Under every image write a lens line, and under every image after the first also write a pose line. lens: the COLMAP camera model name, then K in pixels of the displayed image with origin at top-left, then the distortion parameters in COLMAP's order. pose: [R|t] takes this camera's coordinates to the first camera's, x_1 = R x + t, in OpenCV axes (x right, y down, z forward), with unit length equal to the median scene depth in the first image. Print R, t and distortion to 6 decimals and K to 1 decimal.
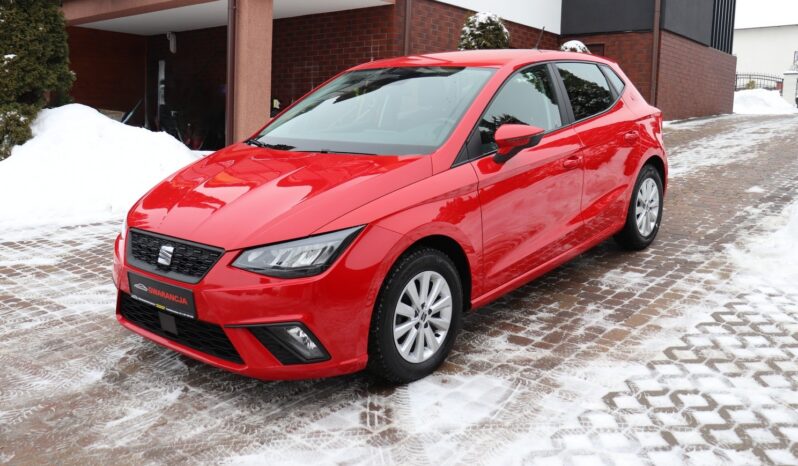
lens RADIAL K [[727.7, 0, 386.3], [0, 727.7, 233.5], [0, 0, 1]] dist [-0.156610, 0.176950]
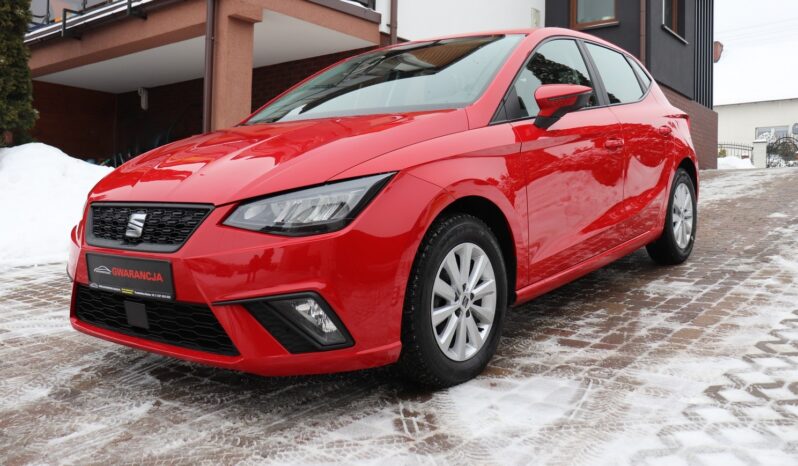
lens RADIAL K [[727.7, 0, 386.3], [0, 727.7, 233.5], [0, 0, 1]] dist [-0.156610, 0.176950]
pose [[0.999000, -0.011225, 0.043275, -0.067603], [0.016394, 0.992517, -0.121004, 0.135401], [-0.041593, 0.121593, 0.991708, 0.213613]]
